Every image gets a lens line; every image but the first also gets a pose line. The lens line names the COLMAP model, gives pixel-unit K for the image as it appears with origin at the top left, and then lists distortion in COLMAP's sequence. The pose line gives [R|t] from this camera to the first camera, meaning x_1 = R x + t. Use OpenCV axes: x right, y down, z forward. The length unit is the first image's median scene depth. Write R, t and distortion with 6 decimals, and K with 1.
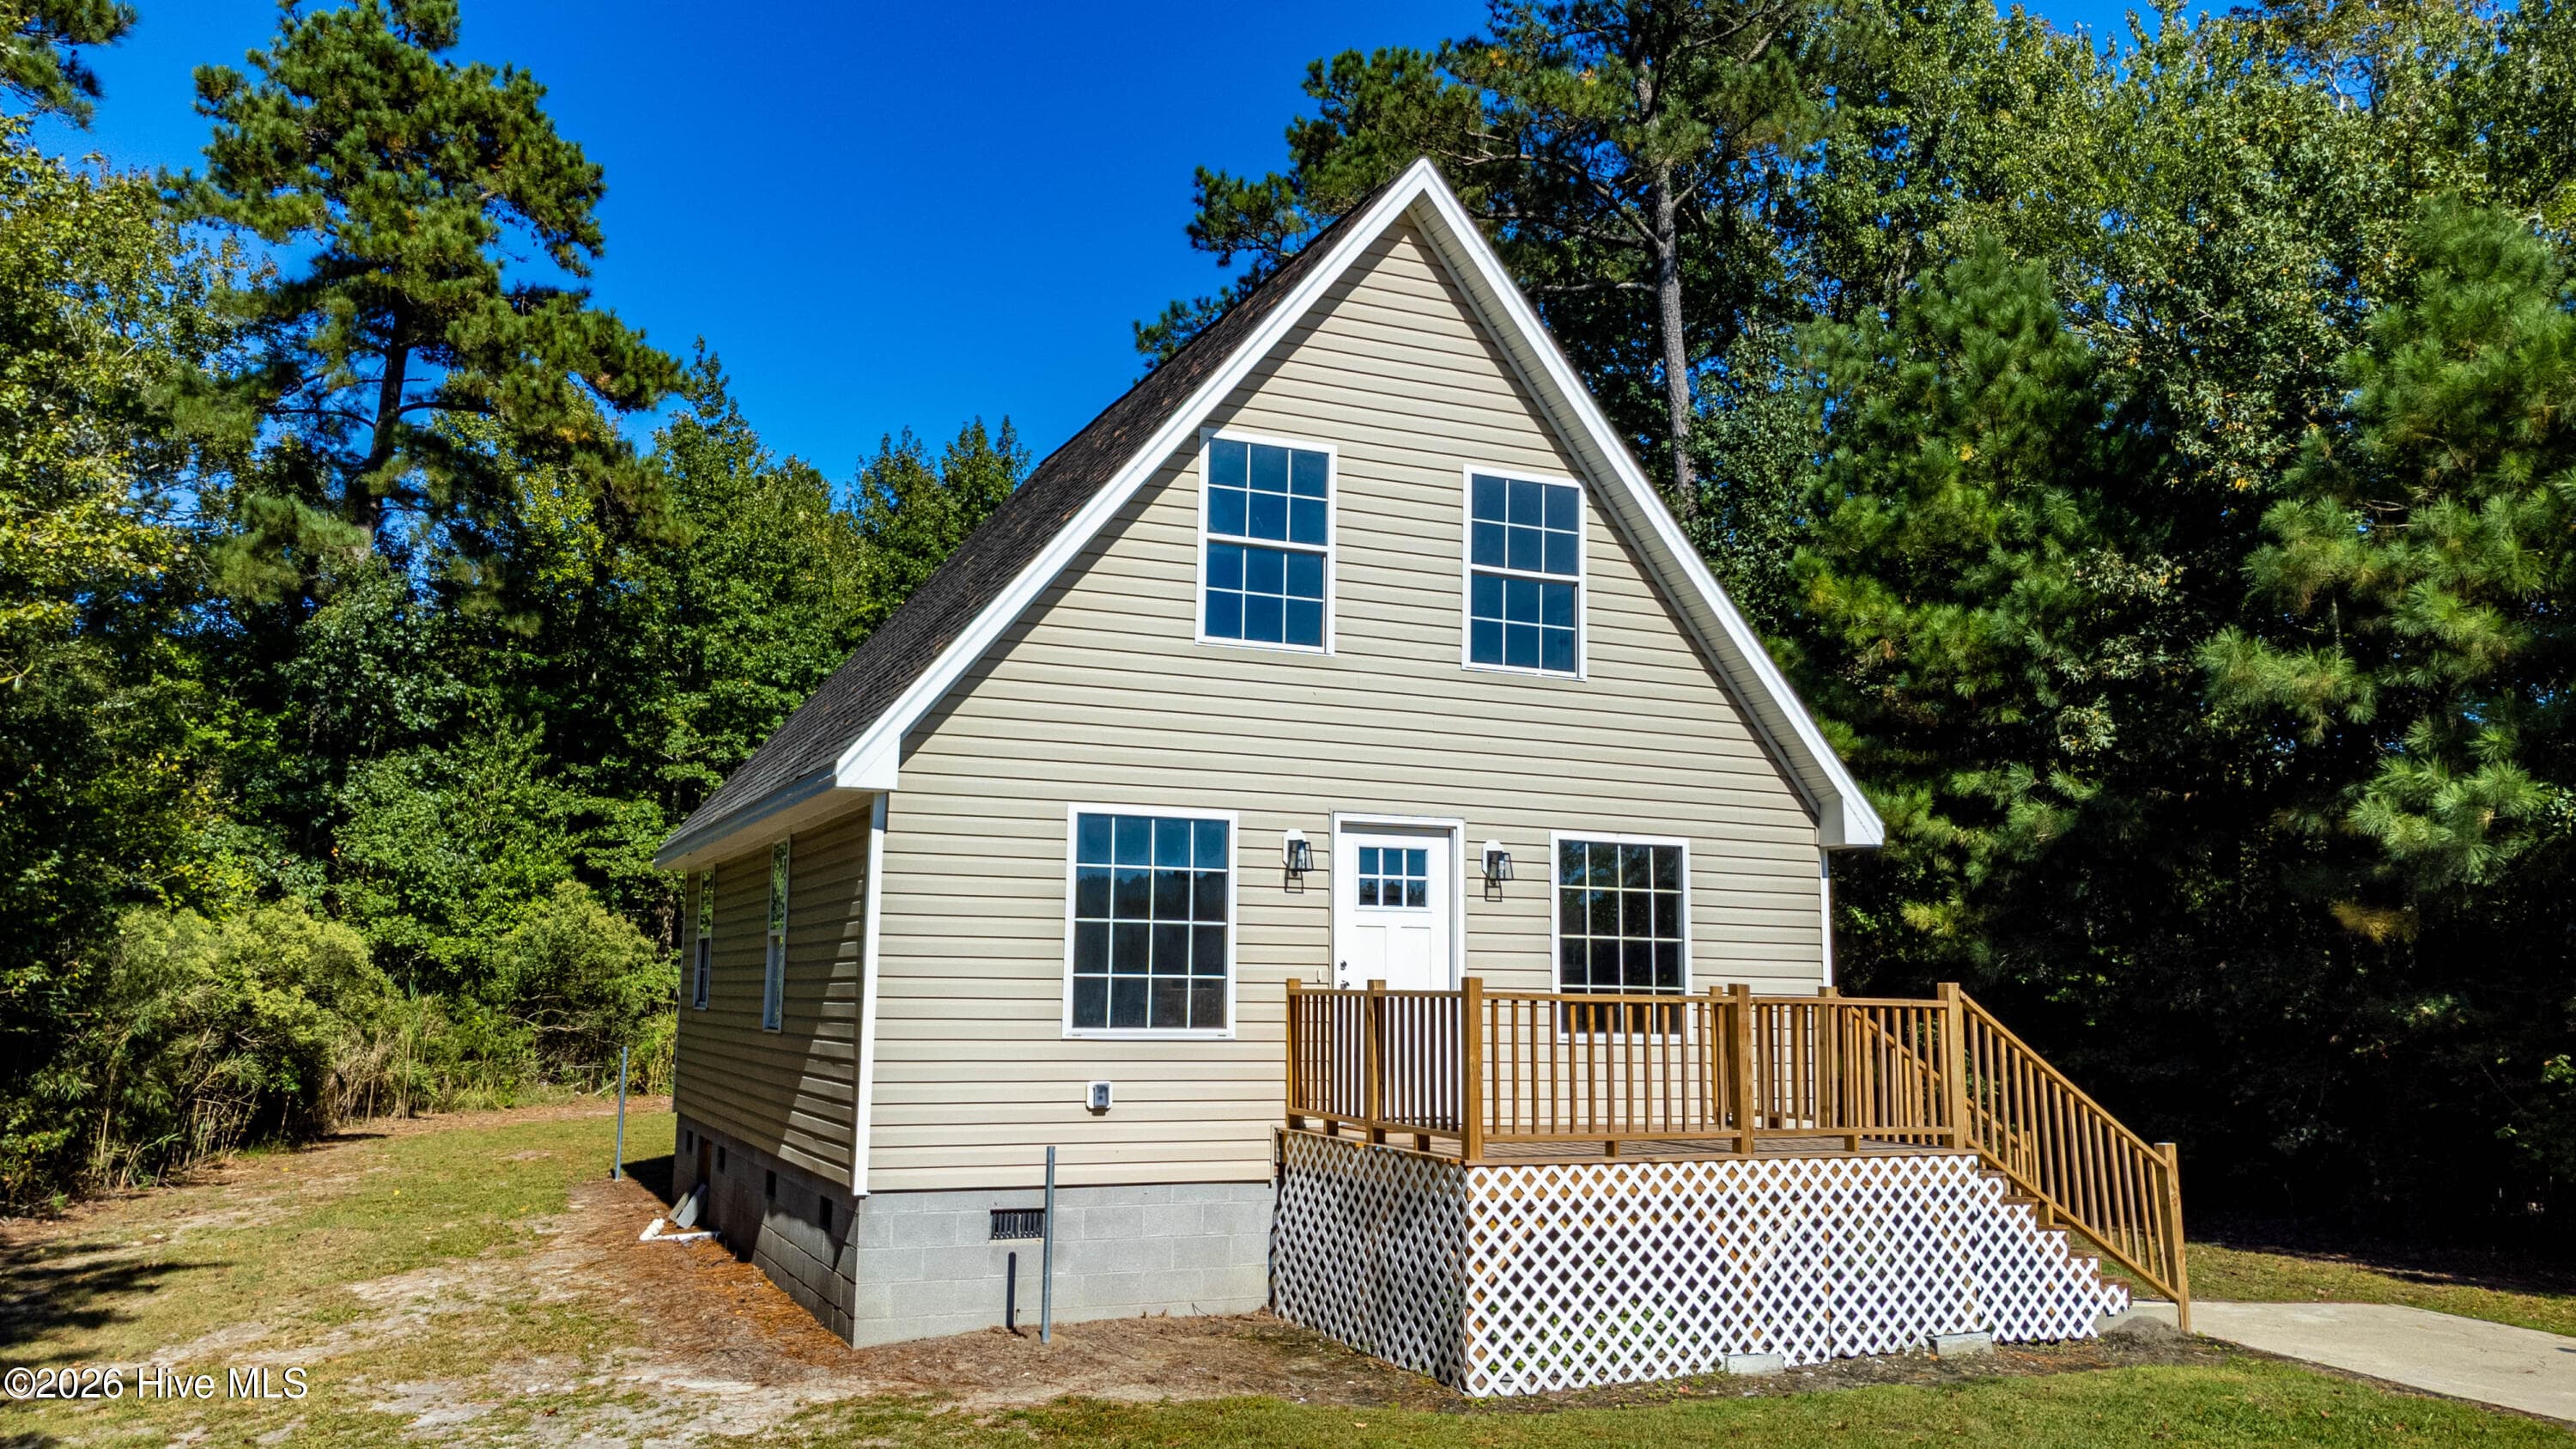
lens RADIAL K [[1935.8, 0, 1259.4], [0, 1935.8, 726.2], [0, 0, 1]] dist [0.036681, 0.002391]
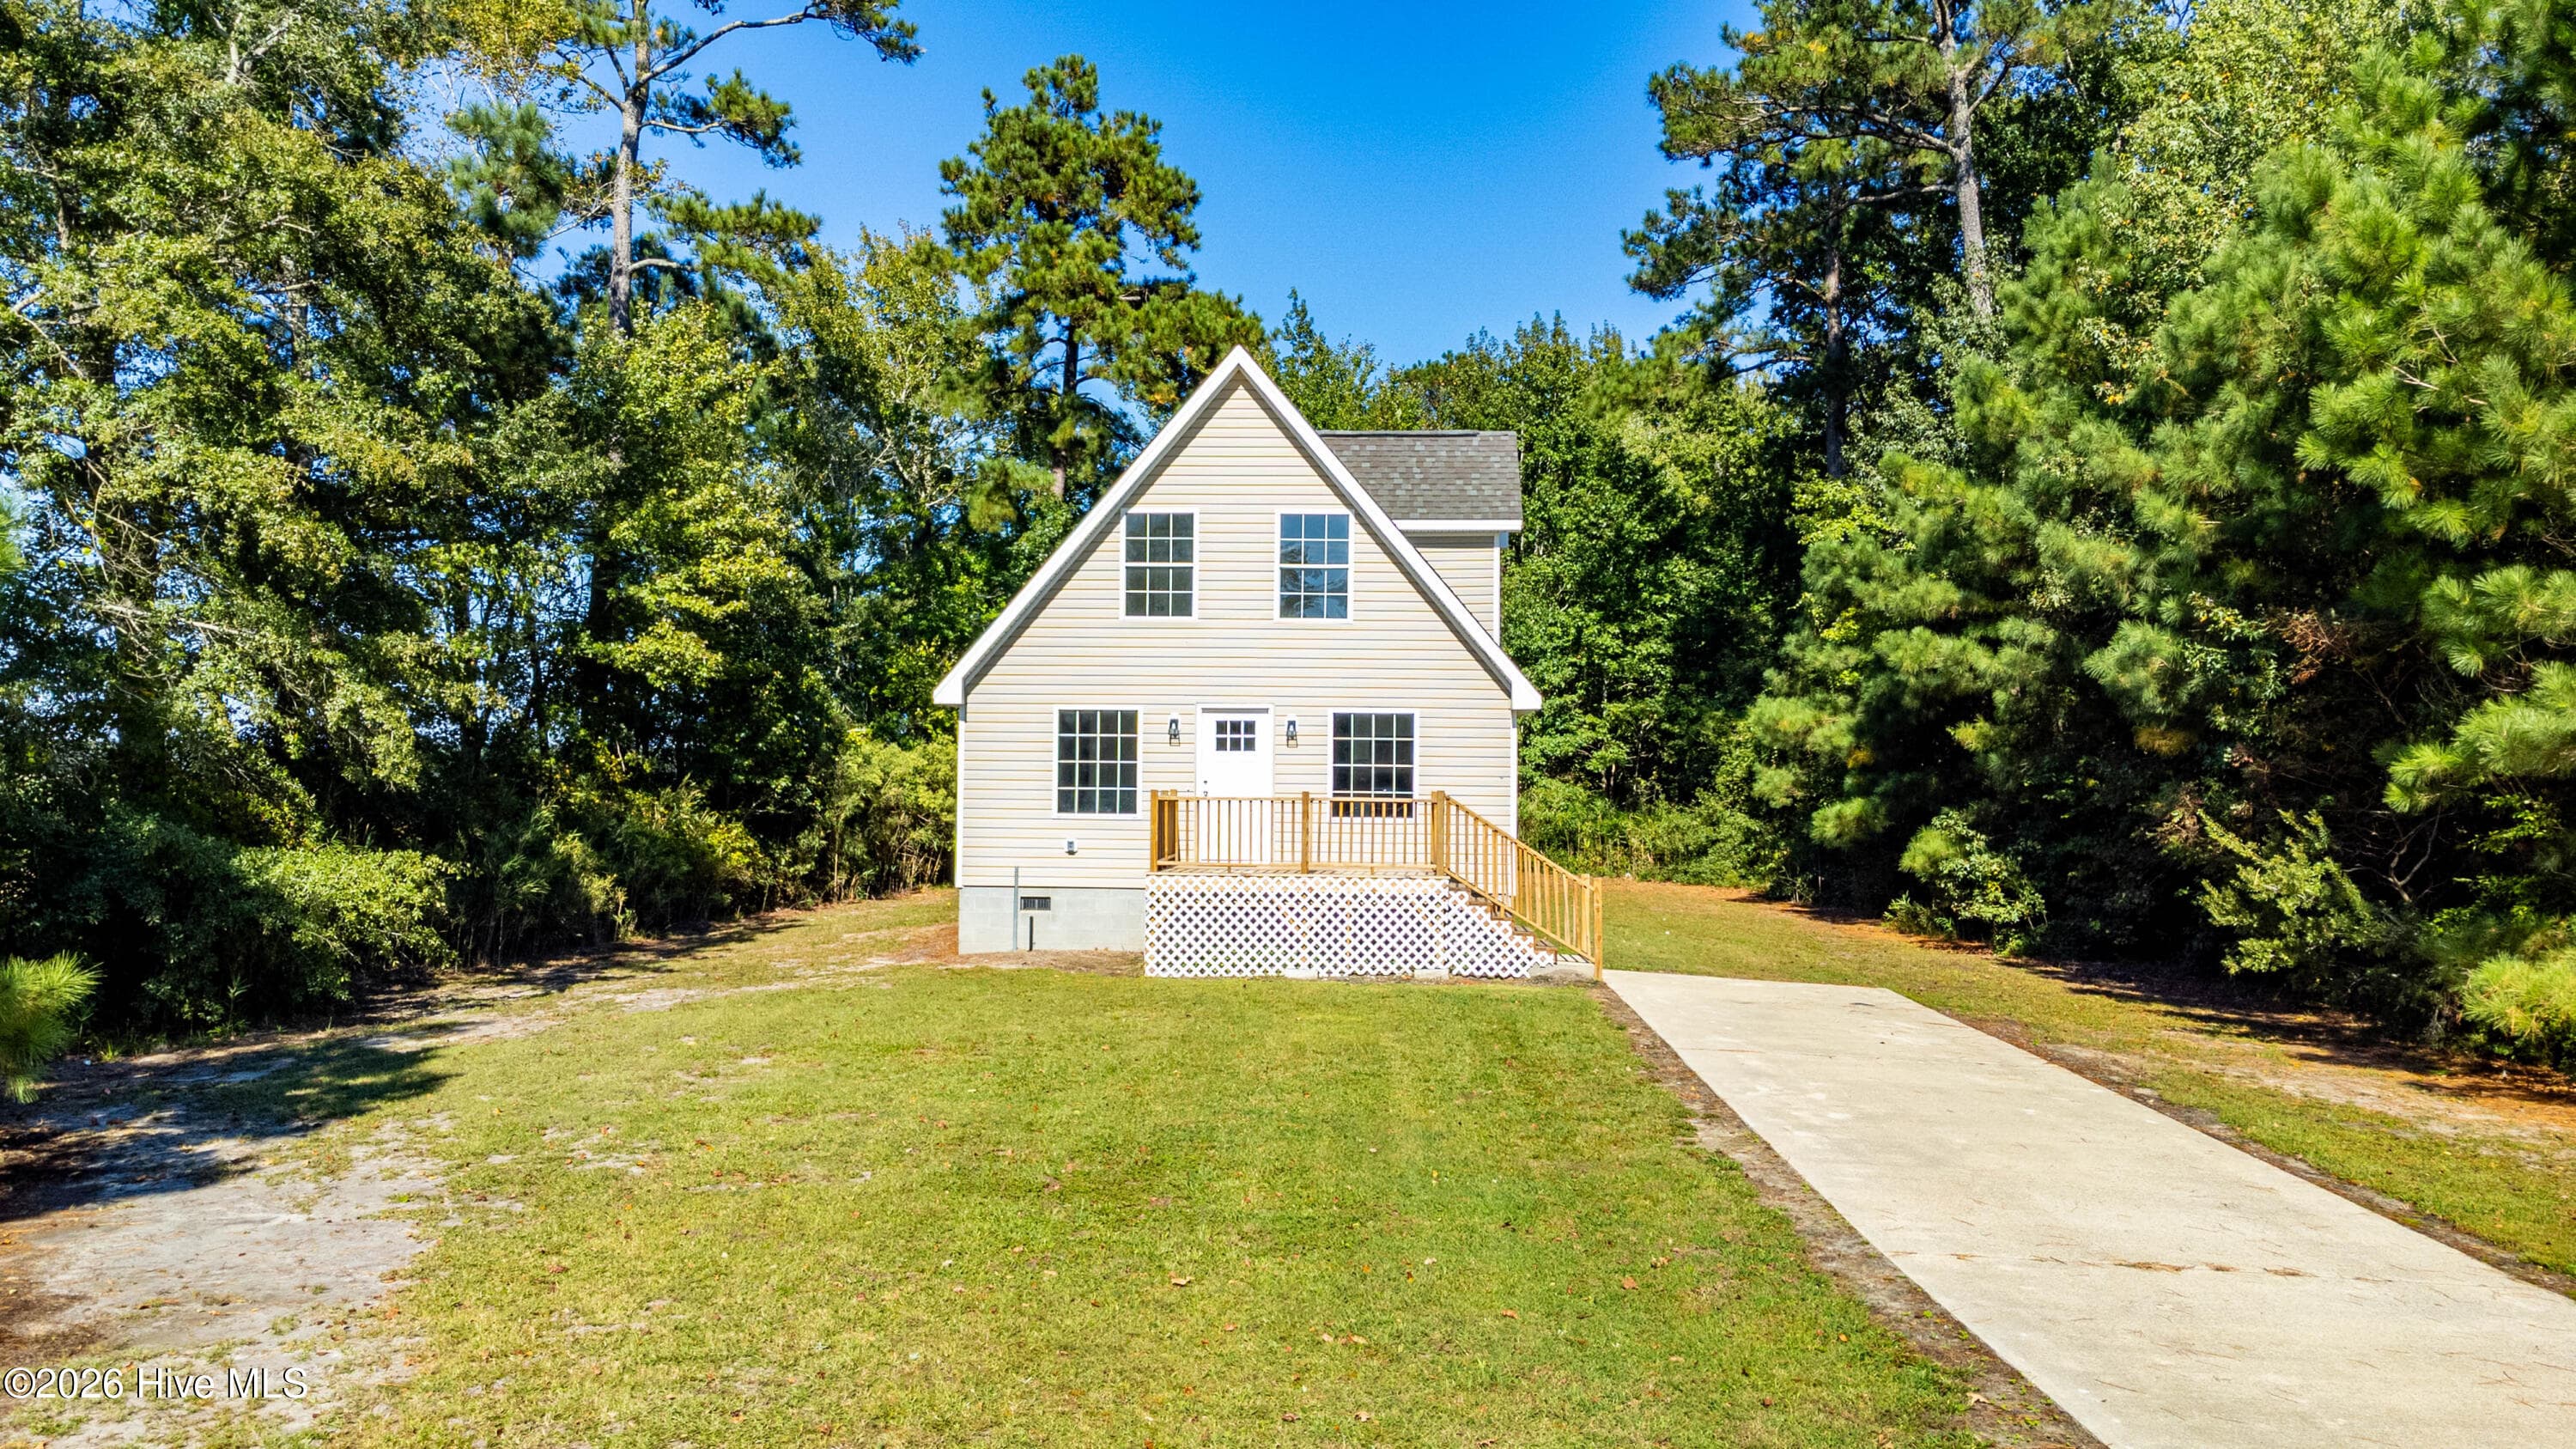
lens RADIAL K [[1938.8, 0, 1252.6], [0, 1938.8, 719.9], [0, 0, 1]] dist [0.041319, -0.006836]
pose [[0.894020, -0.018619, -0.447641, 0.906504], [0.063315, 0.994359, 0.085092, -0.095183], [0.443531, -0.104416, 0.890156, -0.661585]]
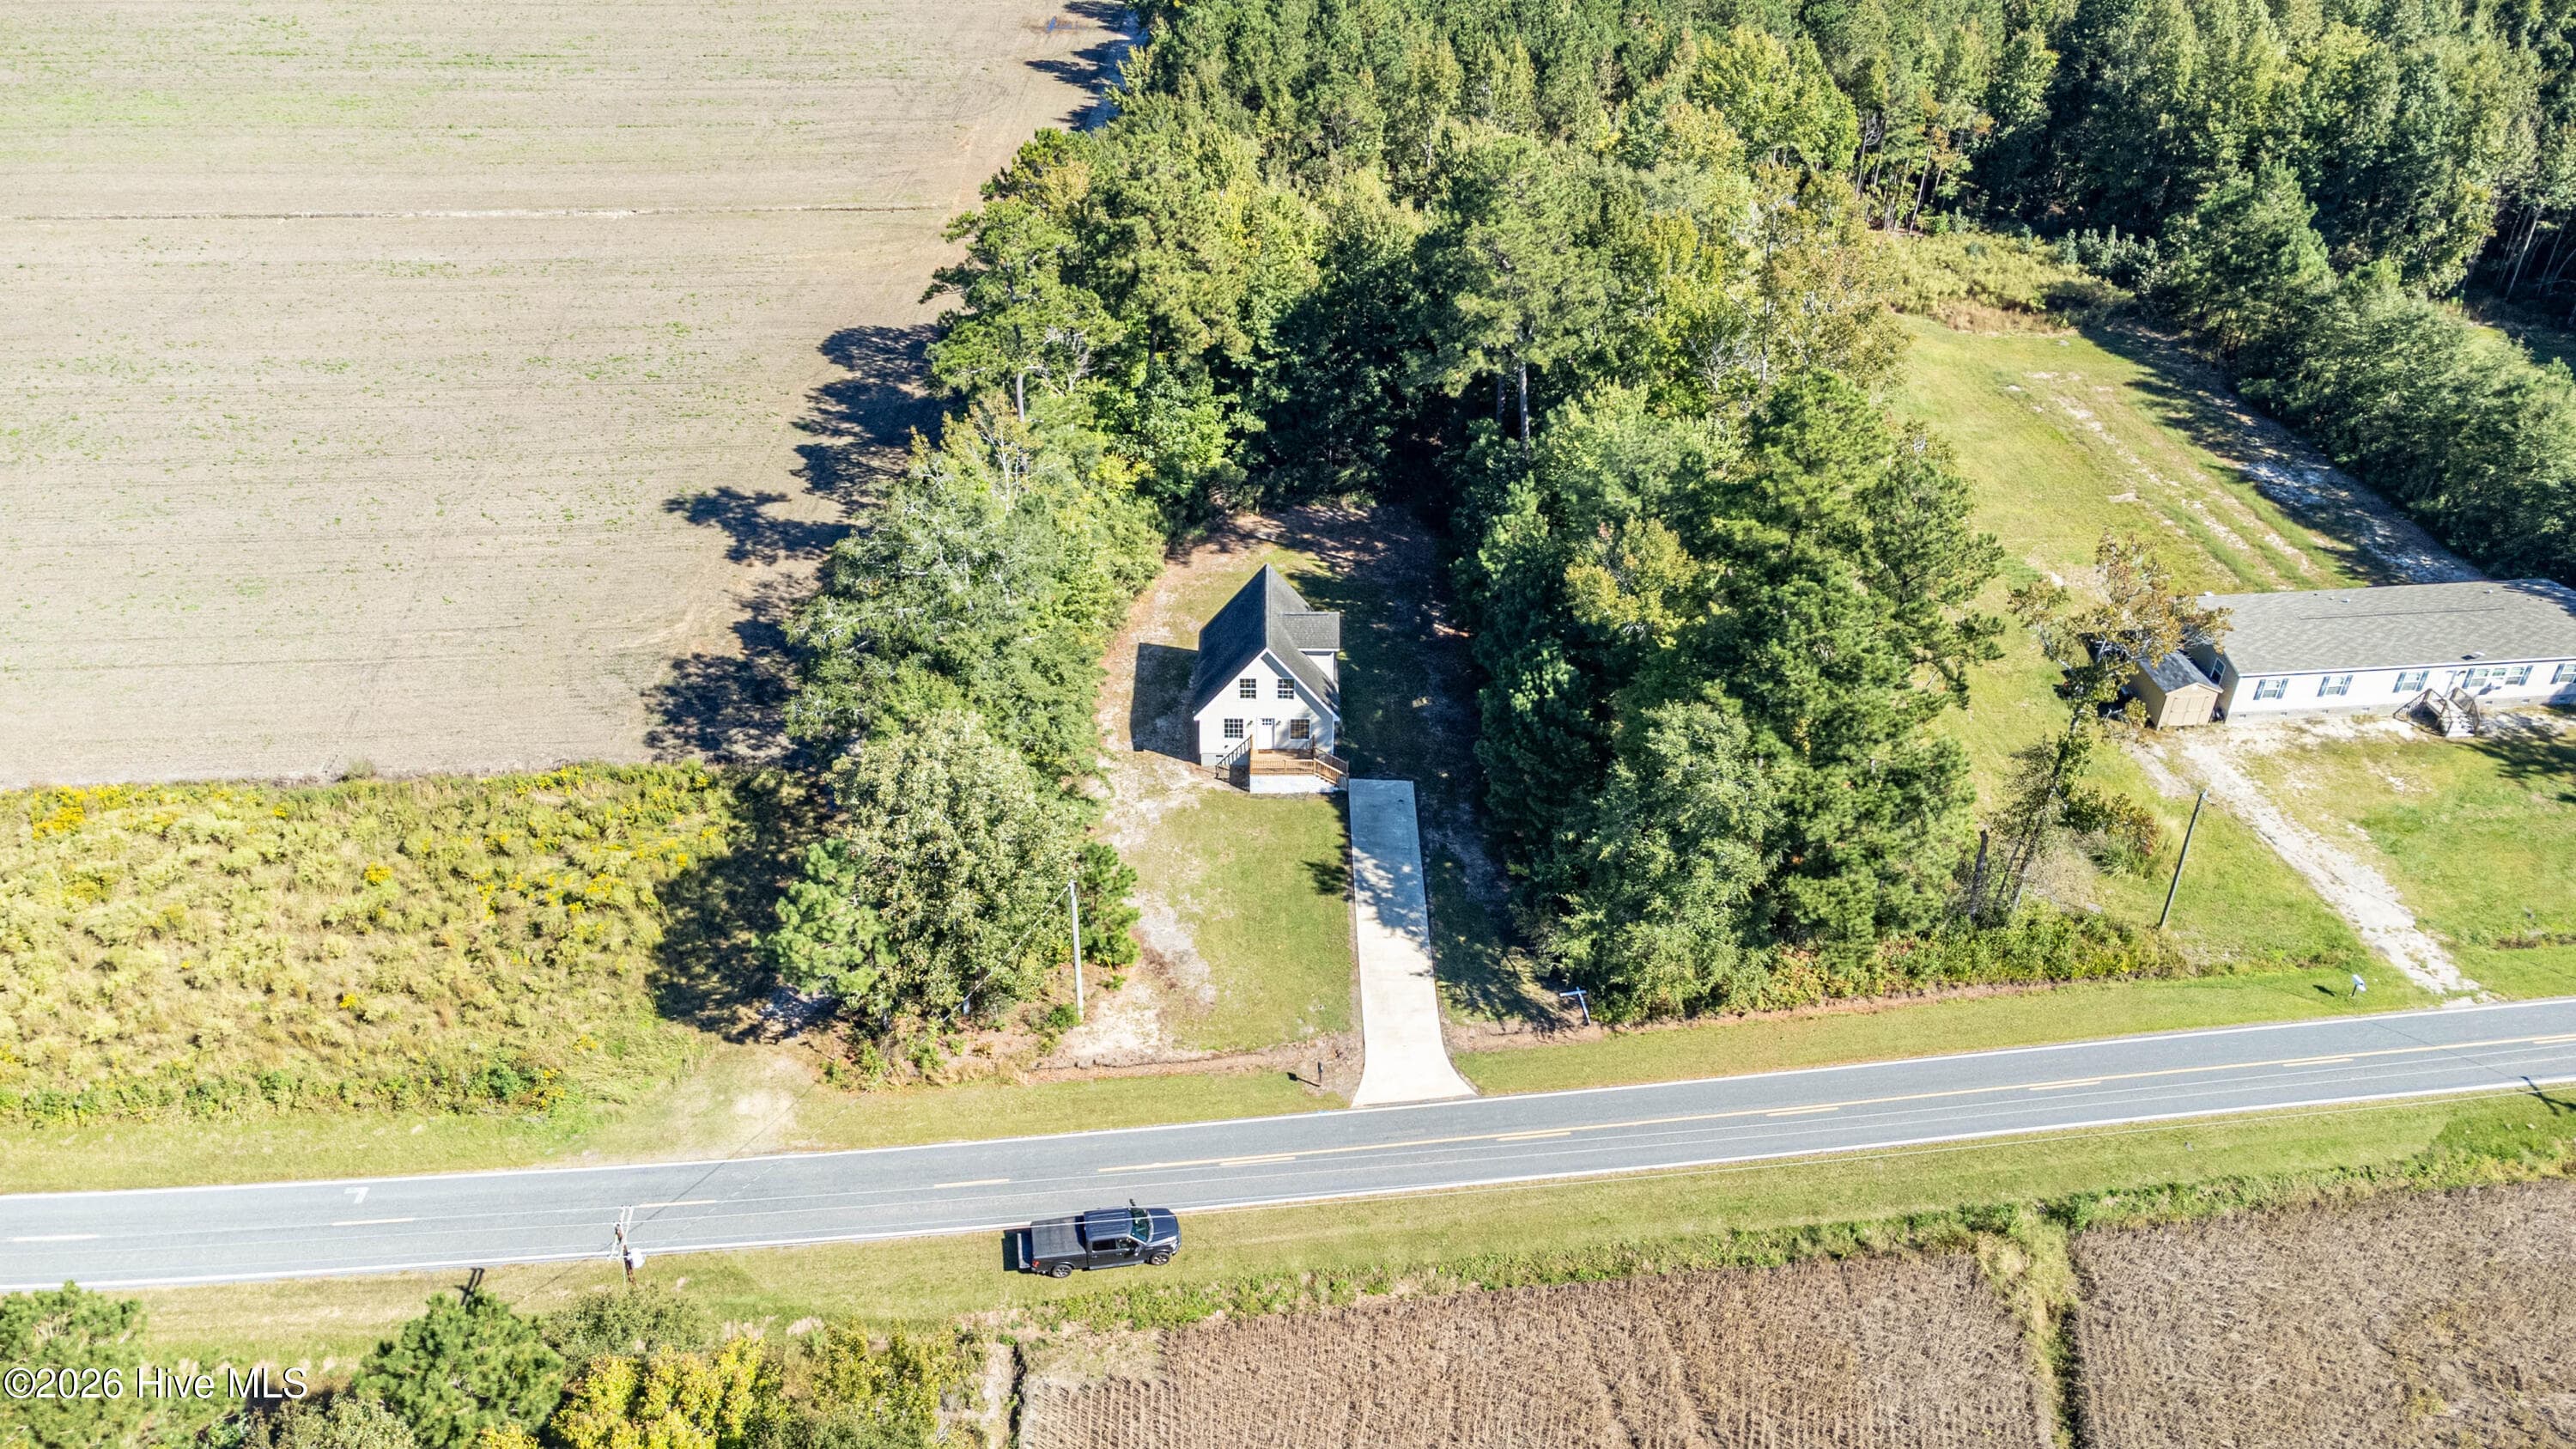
lens RADIAL K [[1938.8, 0, 1252.6], [0, 1938.8, 719.9], [0, 0, 1]] dist [0.041319, -0.006836]
pose [[0.913696, 0.217757, -0.343134, 2.653391], [0.065491, 0.754399, 0.653141, -4.960990], [0.401086, -0.619245, 0.675030, -4.241566]]
